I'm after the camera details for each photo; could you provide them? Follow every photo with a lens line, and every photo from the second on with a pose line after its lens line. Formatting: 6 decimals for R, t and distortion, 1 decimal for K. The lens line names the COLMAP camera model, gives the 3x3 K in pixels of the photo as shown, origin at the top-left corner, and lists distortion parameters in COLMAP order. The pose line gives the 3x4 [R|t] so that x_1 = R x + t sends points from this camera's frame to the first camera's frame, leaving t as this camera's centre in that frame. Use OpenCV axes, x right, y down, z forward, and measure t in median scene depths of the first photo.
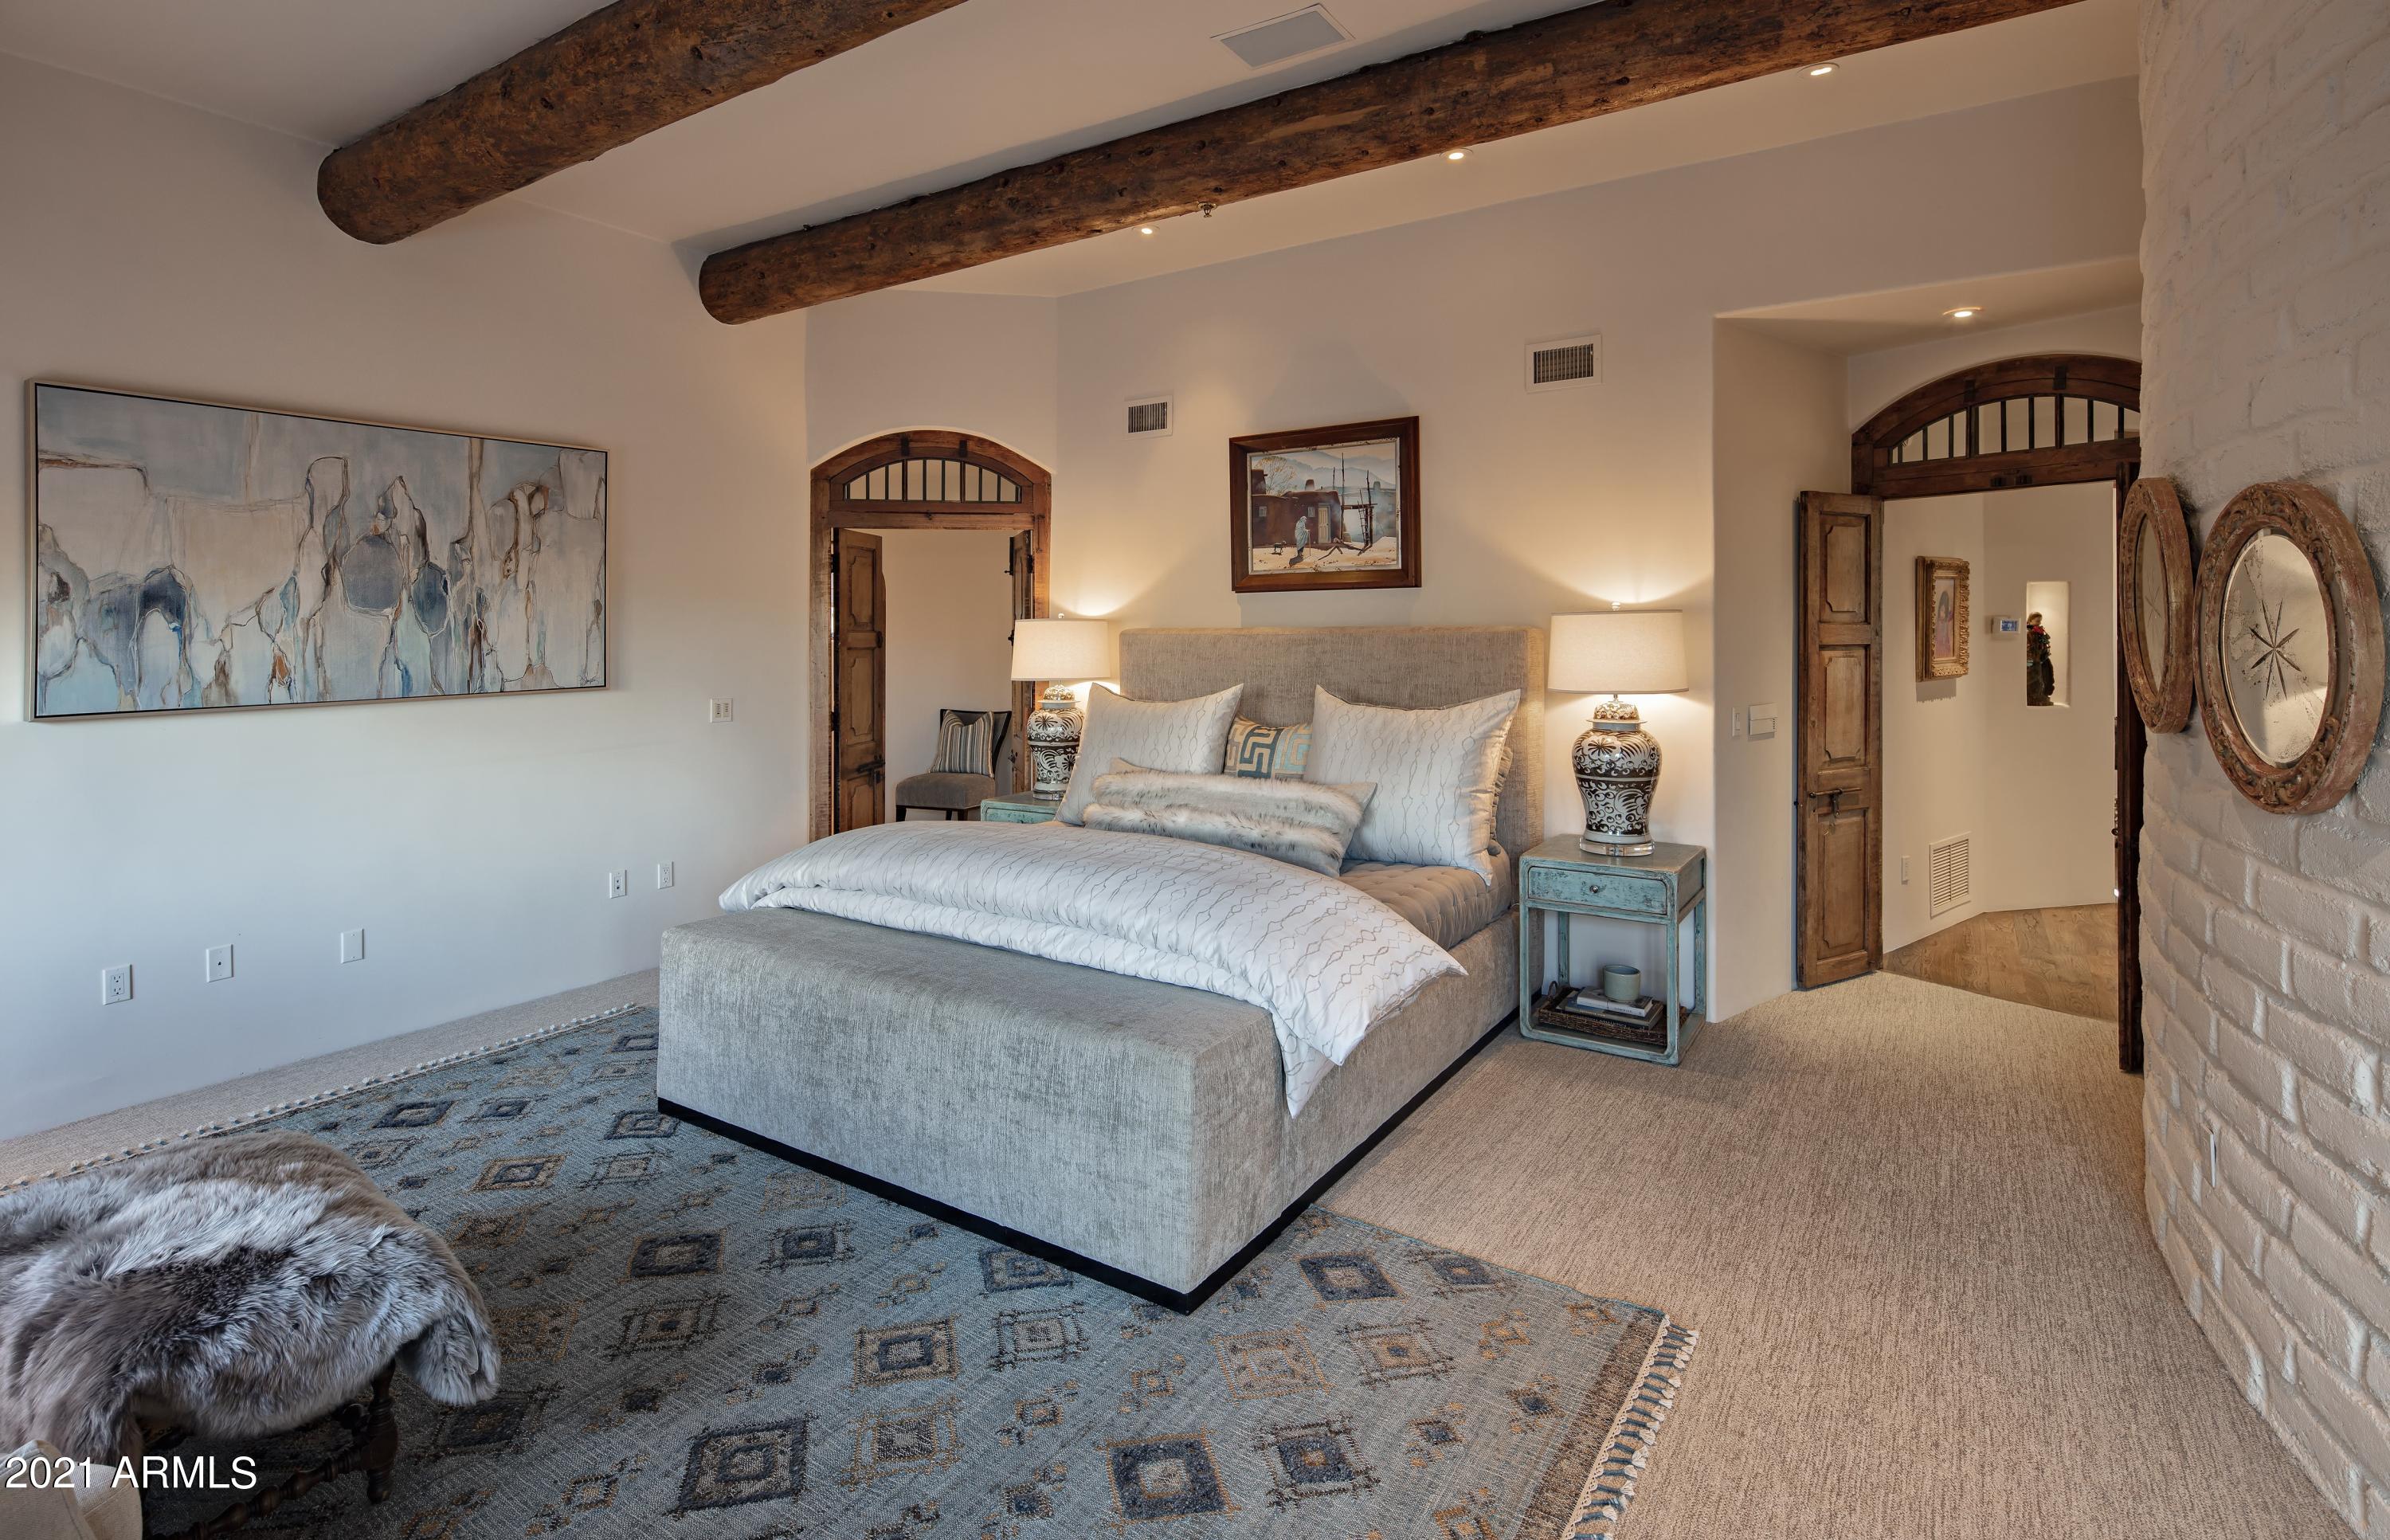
lens RADIAL K [[1183.2, 0, 1192.3], [0, 1183.2, 760.2], [0, 0, 1]] dist [-0.001259, -0.000112]
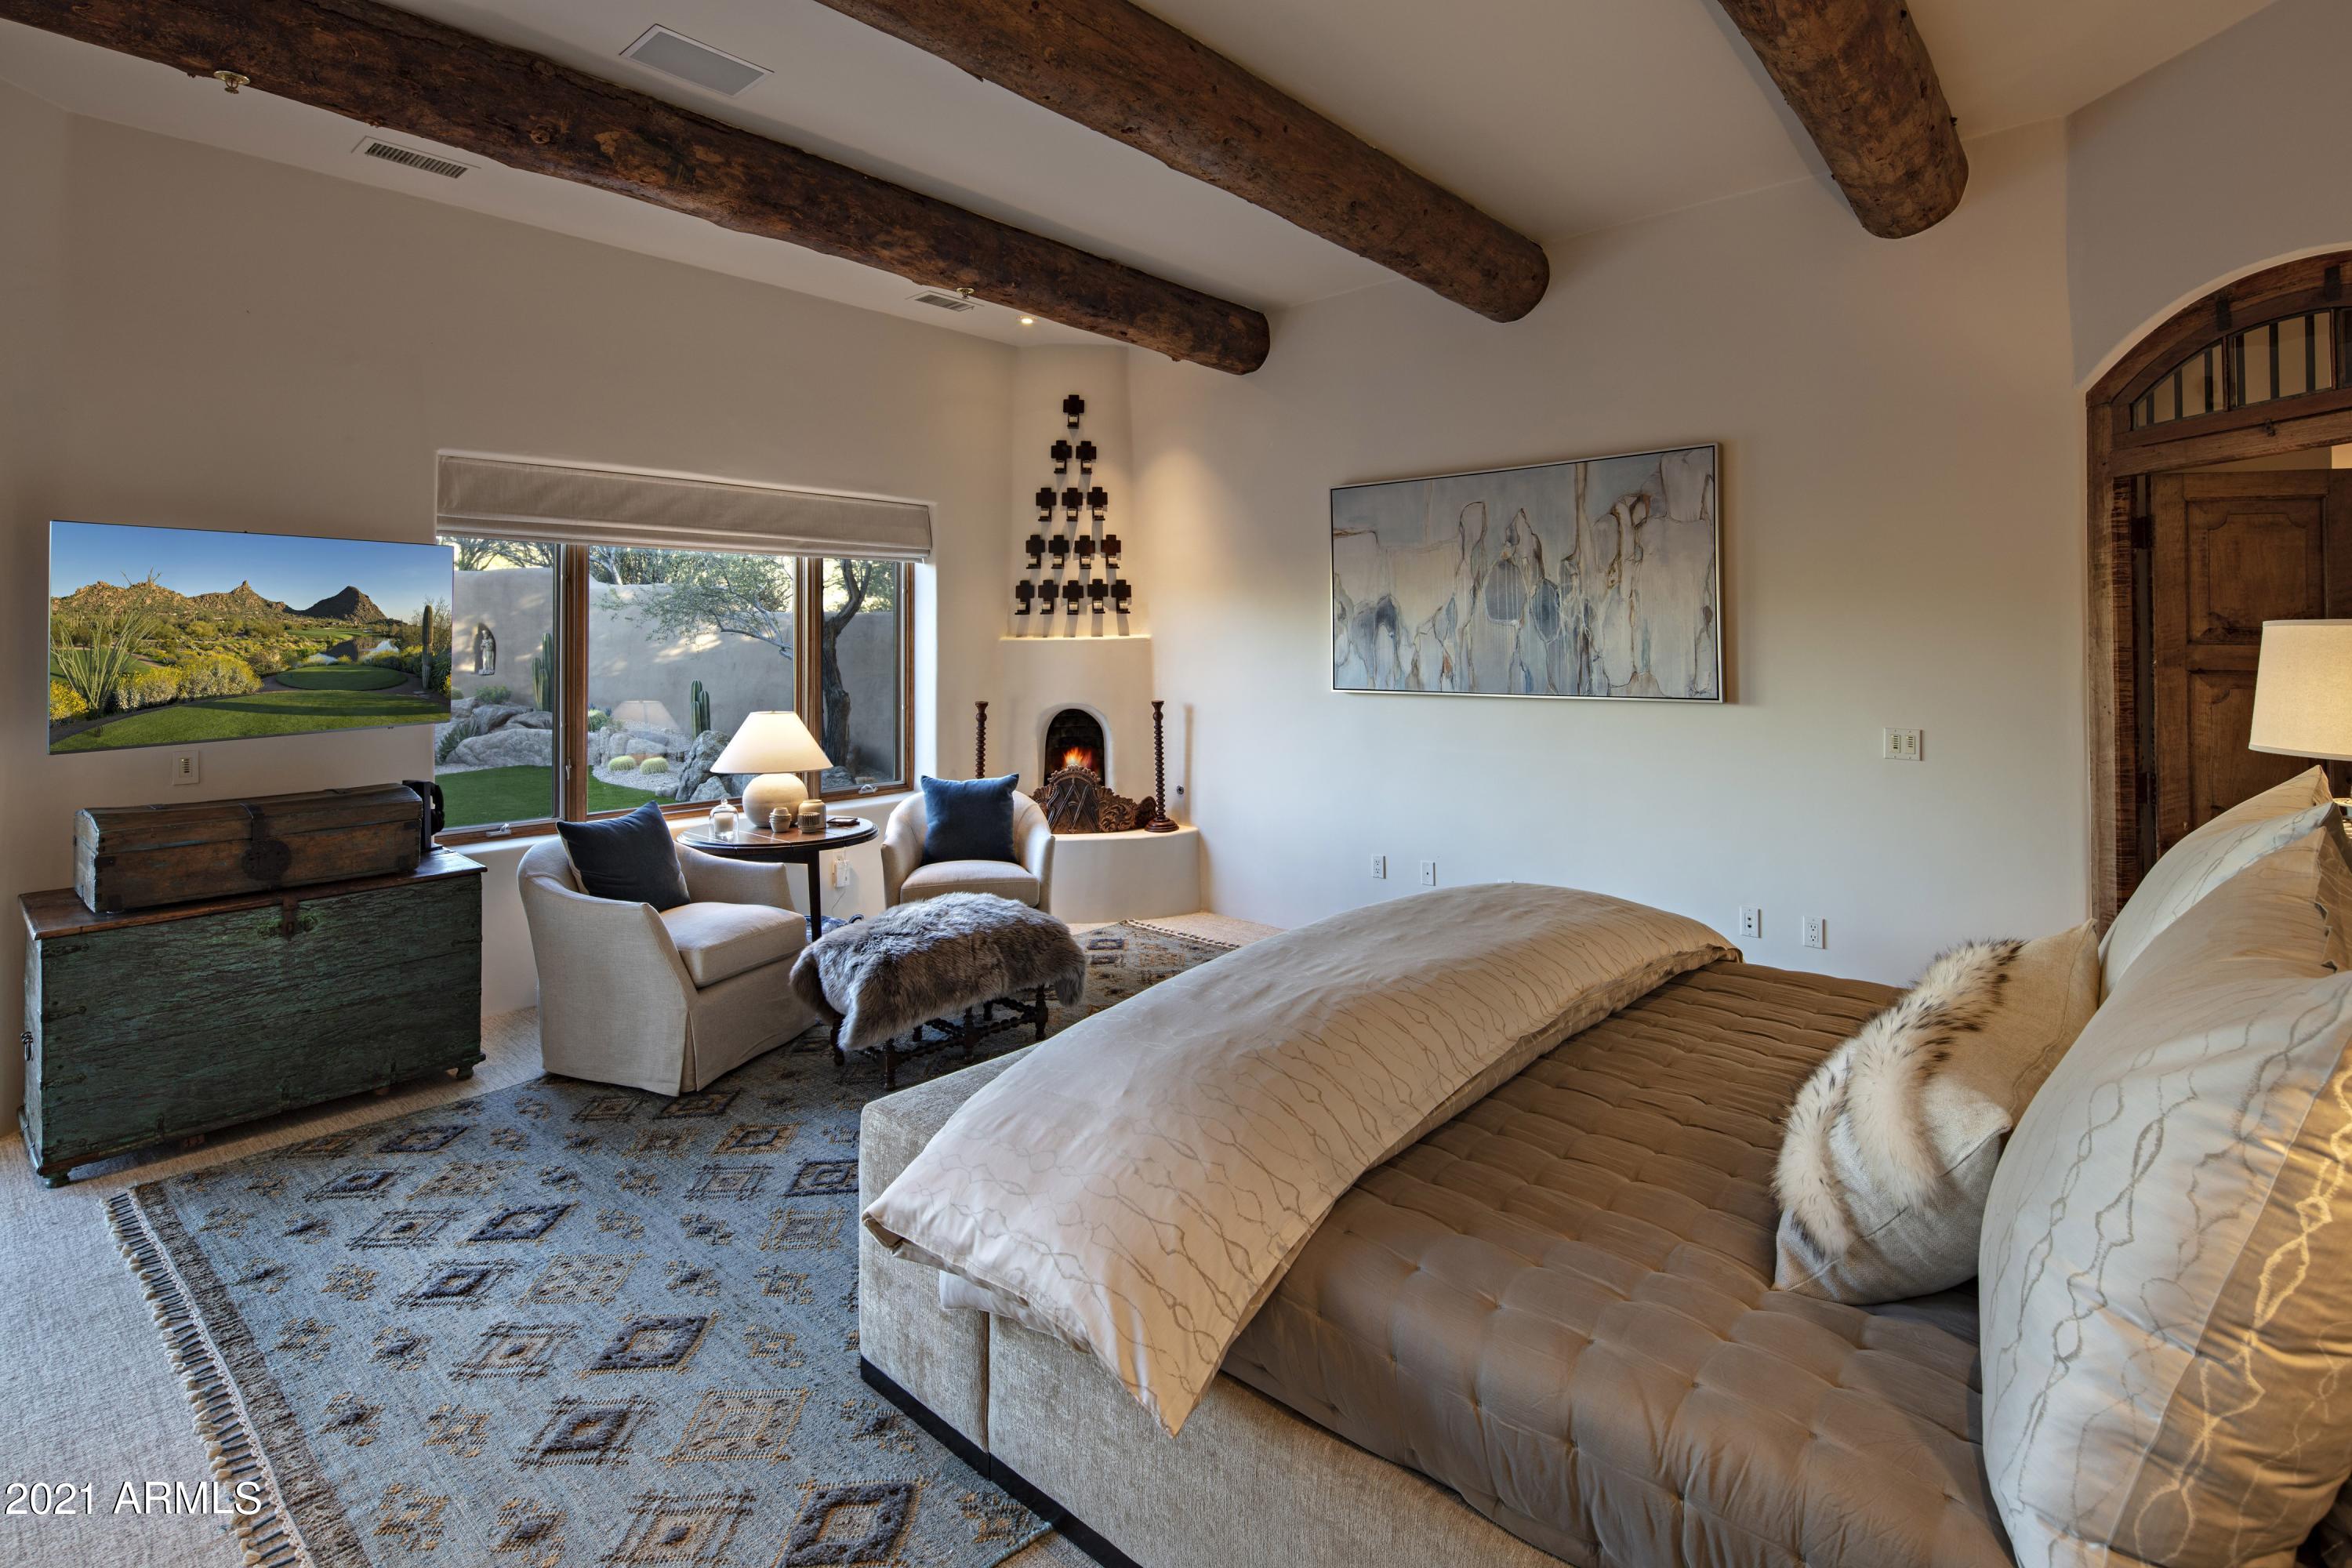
lens RADIAL K [[1108.9, 0, 1133.4], [0, 1108.9, 695.4], [0, 0, 1]] dist [0.001003, 0.000283]
pose [[-0.166799, 0.059678, -0.984183, 0.486341], [-0.104934, 0.991423, 0.077901, -0.096819], [0.980391, 0.116268, -0.159106, 0.789062]]
